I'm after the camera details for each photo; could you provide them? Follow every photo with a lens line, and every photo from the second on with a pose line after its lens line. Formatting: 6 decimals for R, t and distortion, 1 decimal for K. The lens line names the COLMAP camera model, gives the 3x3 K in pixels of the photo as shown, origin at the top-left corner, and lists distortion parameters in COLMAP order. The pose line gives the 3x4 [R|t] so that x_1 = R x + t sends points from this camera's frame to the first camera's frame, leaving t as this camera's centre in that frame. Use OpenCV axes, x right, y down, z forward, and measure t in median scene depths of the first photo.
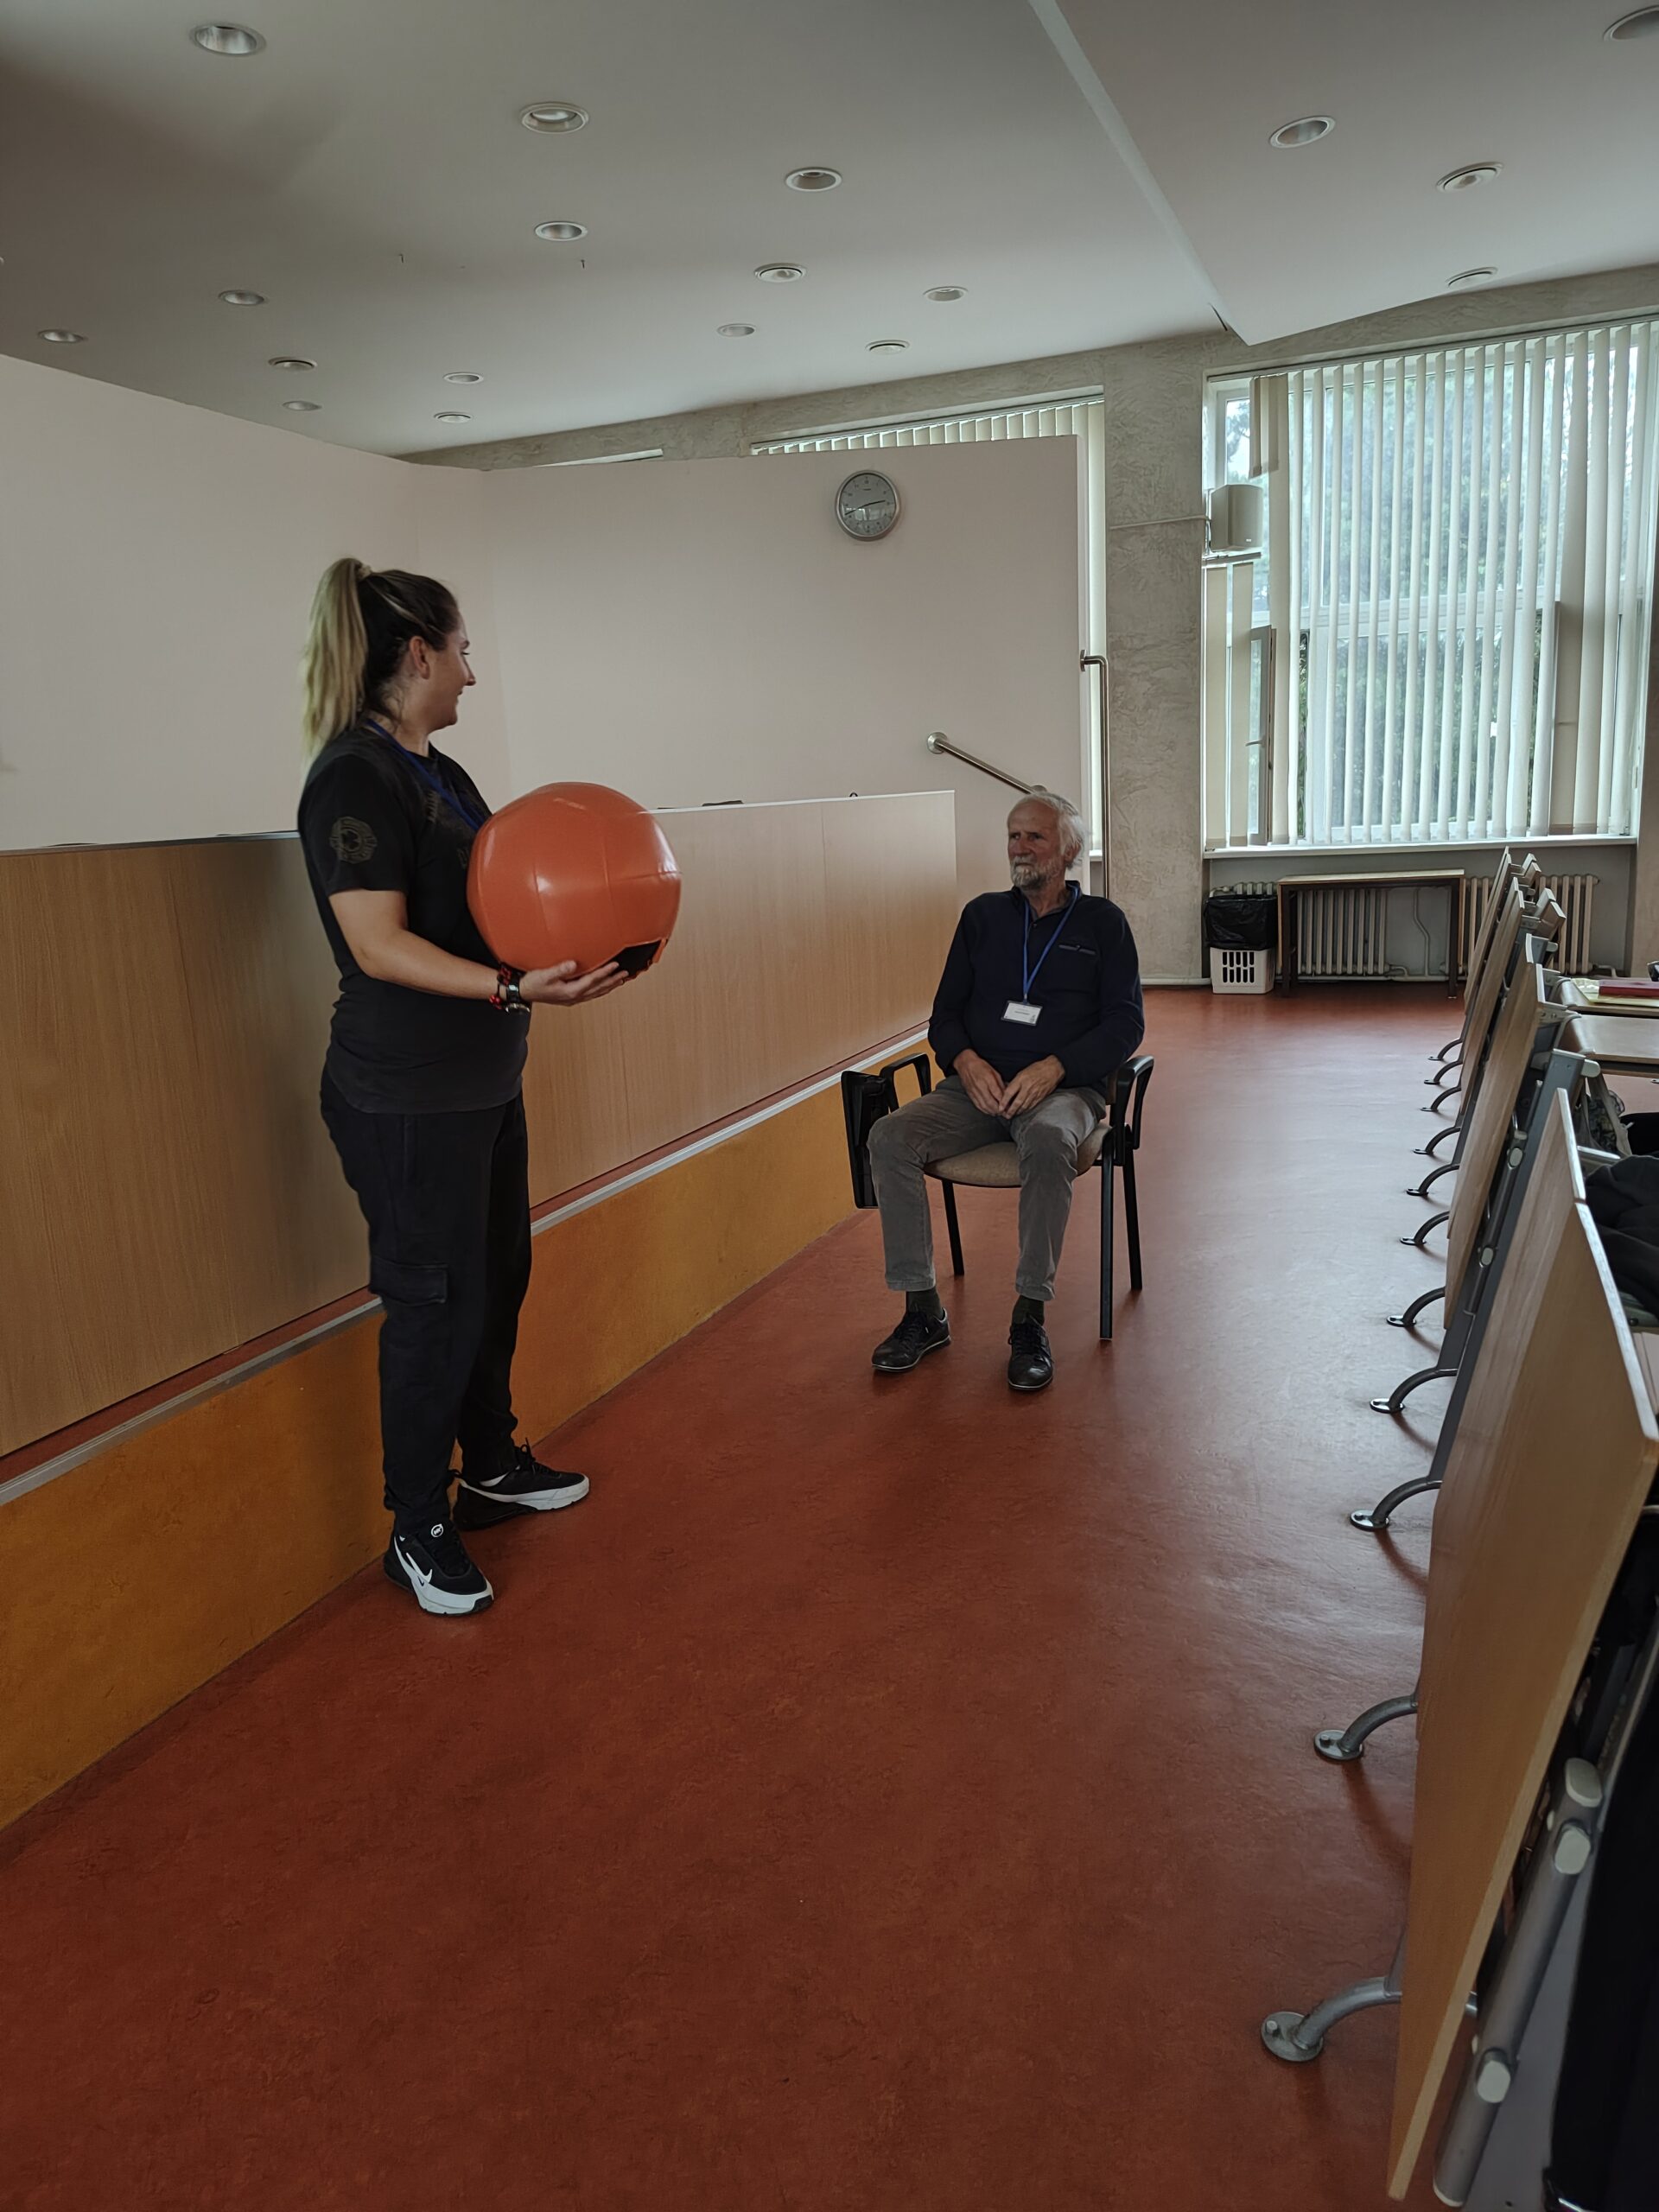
lens RADIAL K [[1591.4, 0, 841.3], [0, 1591.4, 1111.5], [0, 0, 1]] dist [0.061730, -0.062149]
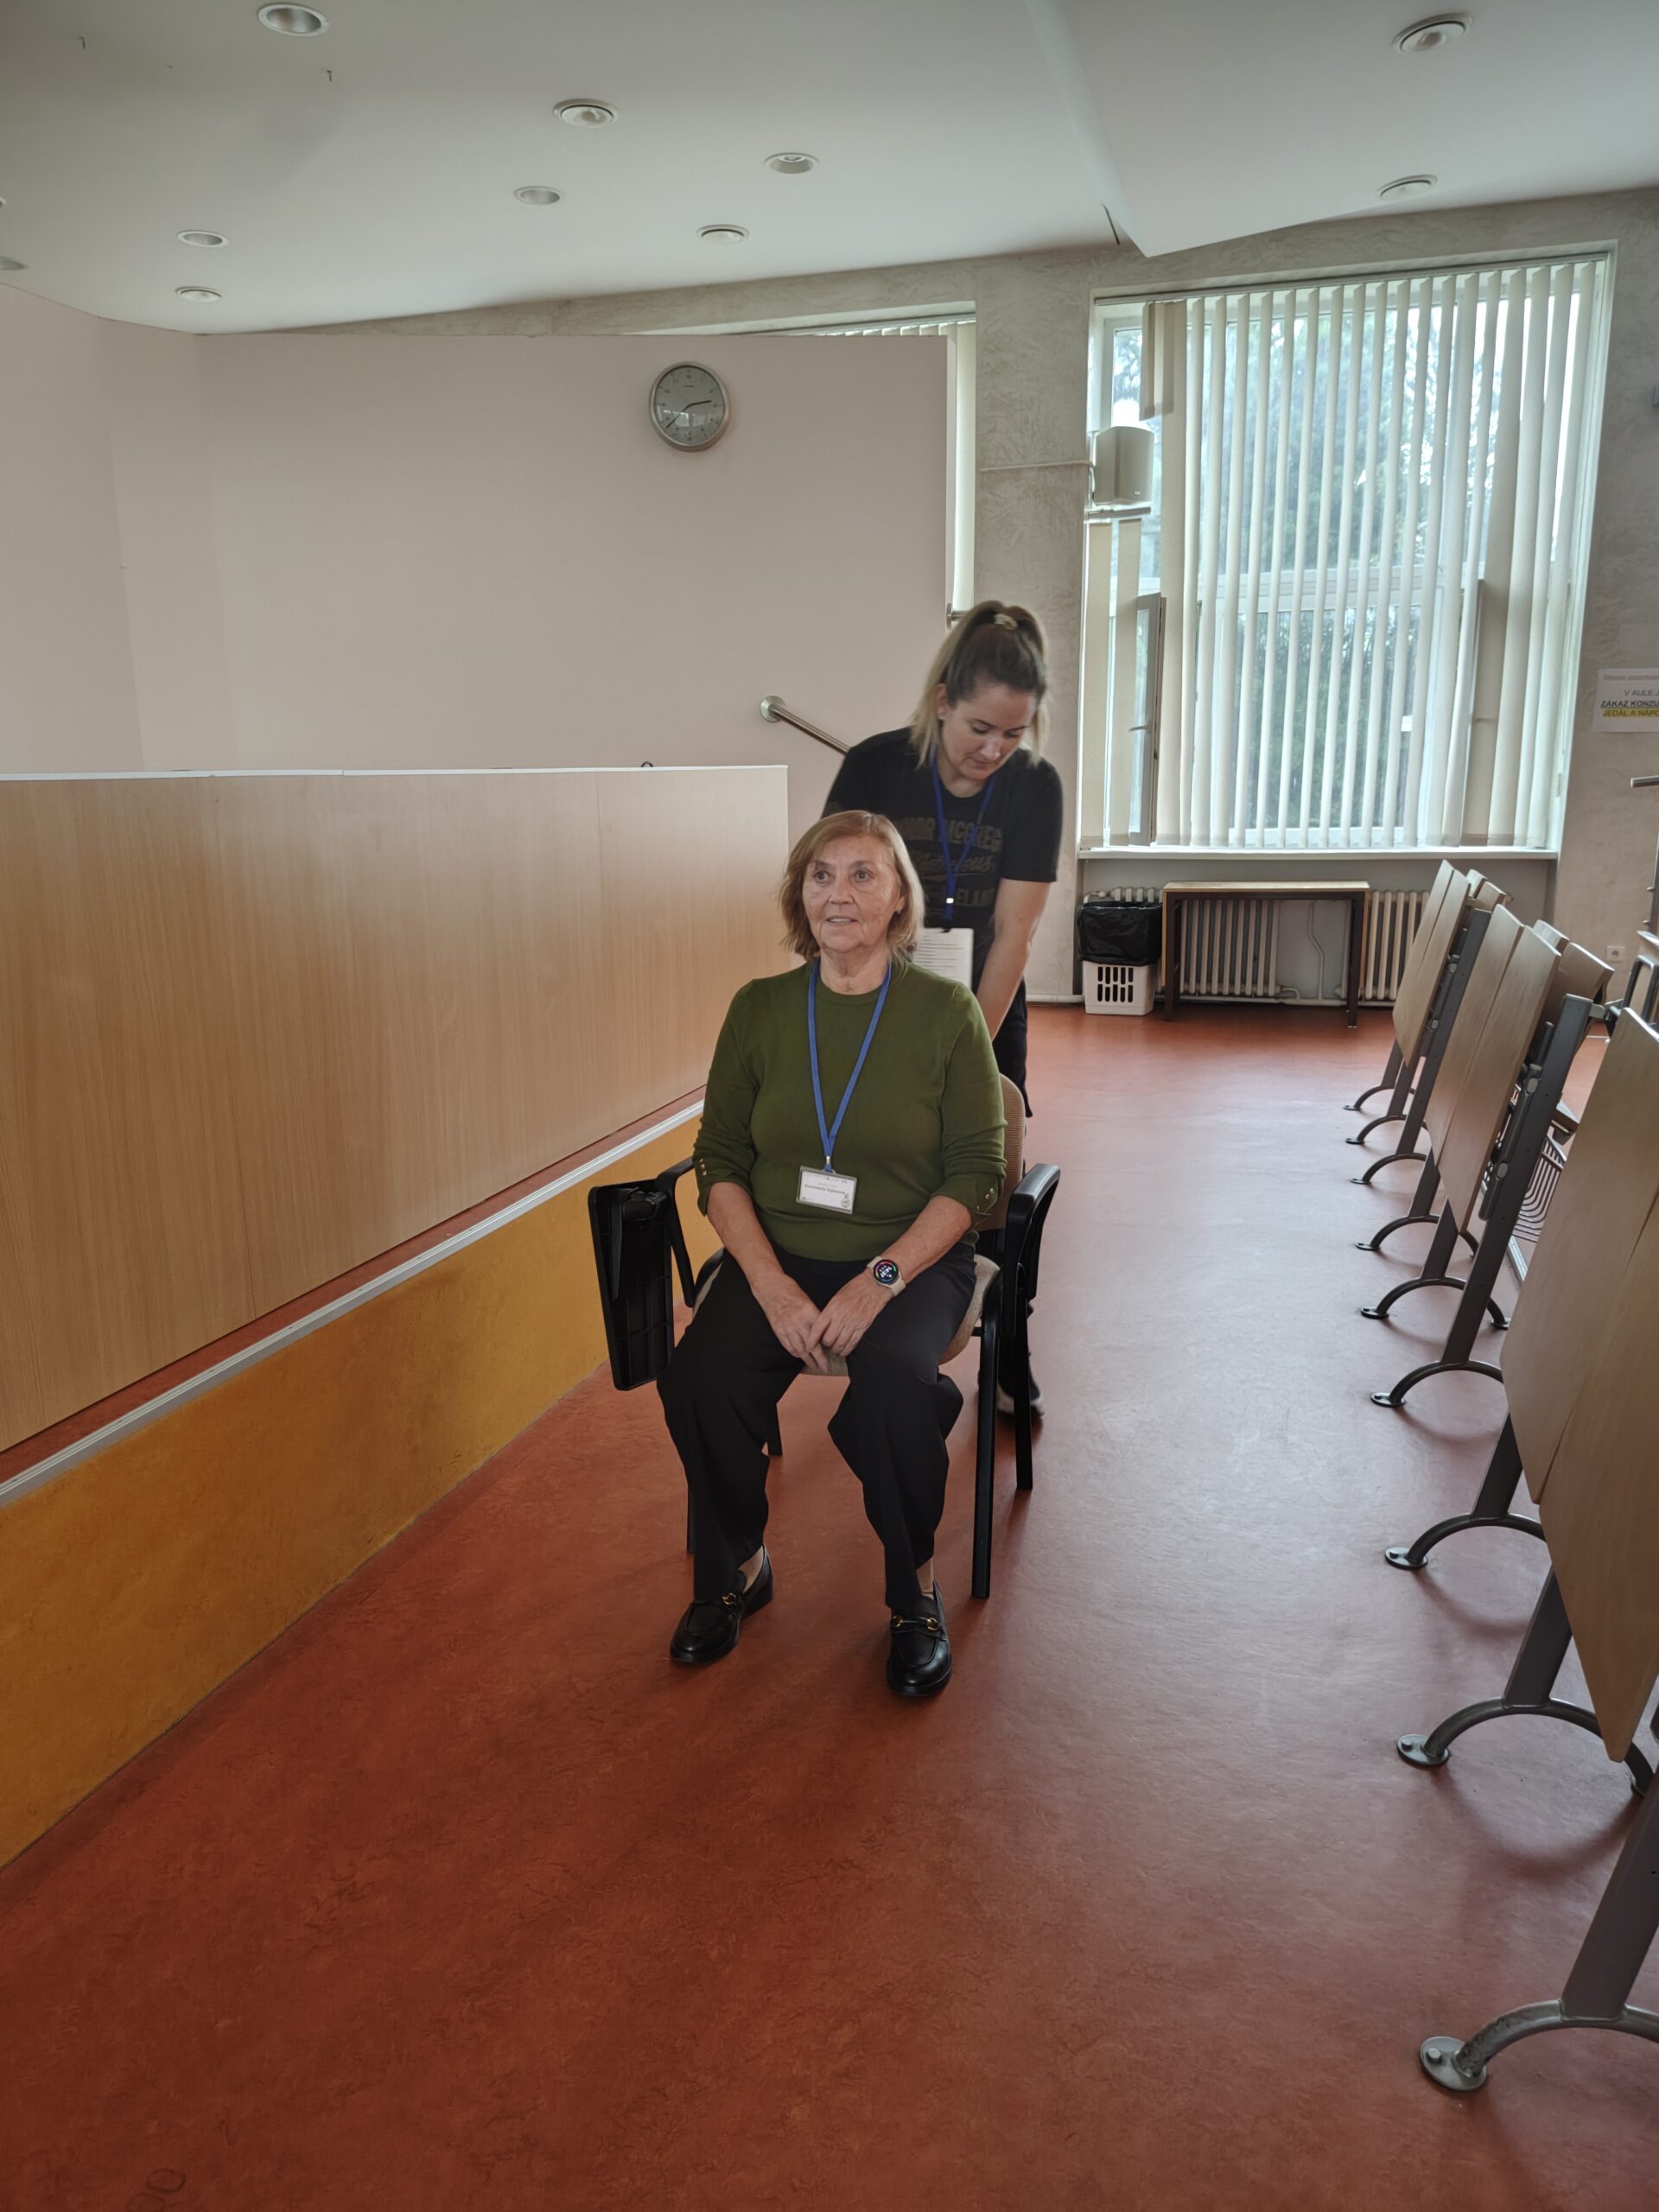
lens RADIAL K [[1591.4, 0, 837.2], [0, 1591.4, 1119.4], [0, 0, 1]] dist [0.061730, -0.062149]
pose [[0.995448, 0.017637, 0.093658, 0.020263], [-0.019133, 0.999703, 0.015100, -0.033342], [-0.093364, -0.016823, 0.995490, 0.177895]]
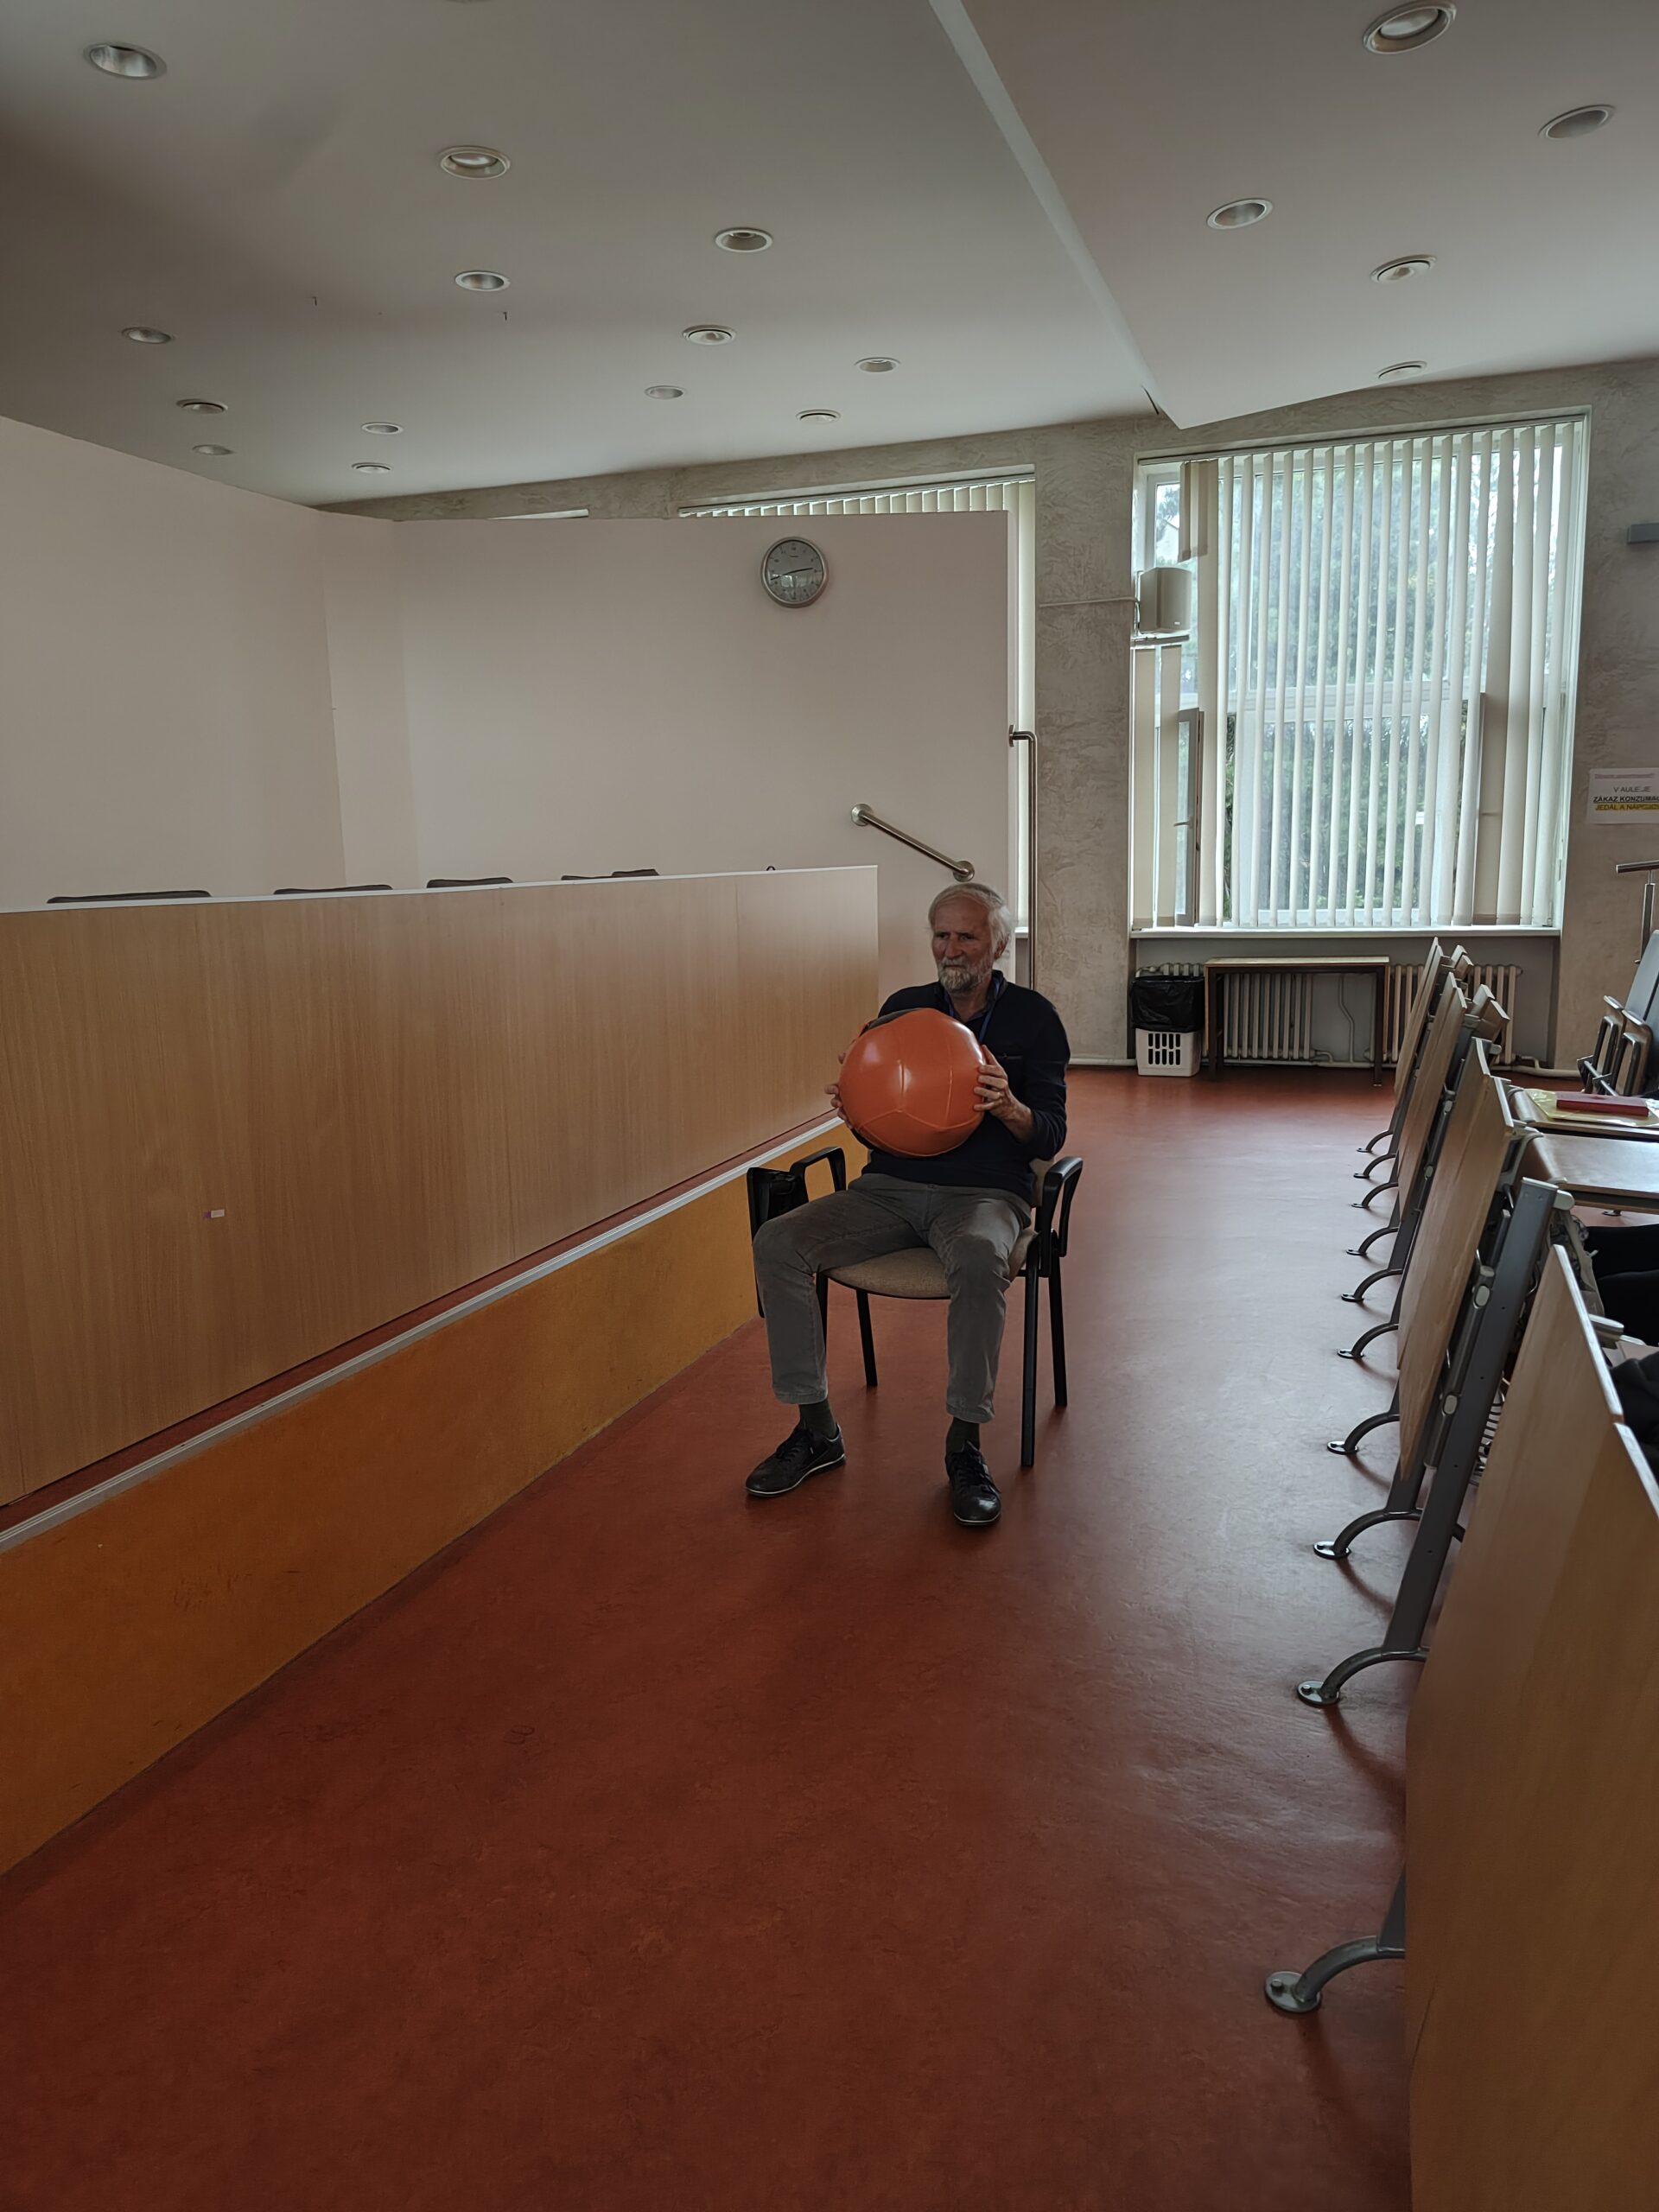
lens RADIAL K [[1591.4, 0, 841.9], [0, 1591.4, 1104.7], [0, 0, 1]] dist [0.061730, -0.062149]
pose [[0.998632, 0.020528, 0.048089, 0.005053], [-0.018421, 0.998868, -0.043854, -0.011768], [-0.048935, 0.042908, 0.997880, 0.039437]]
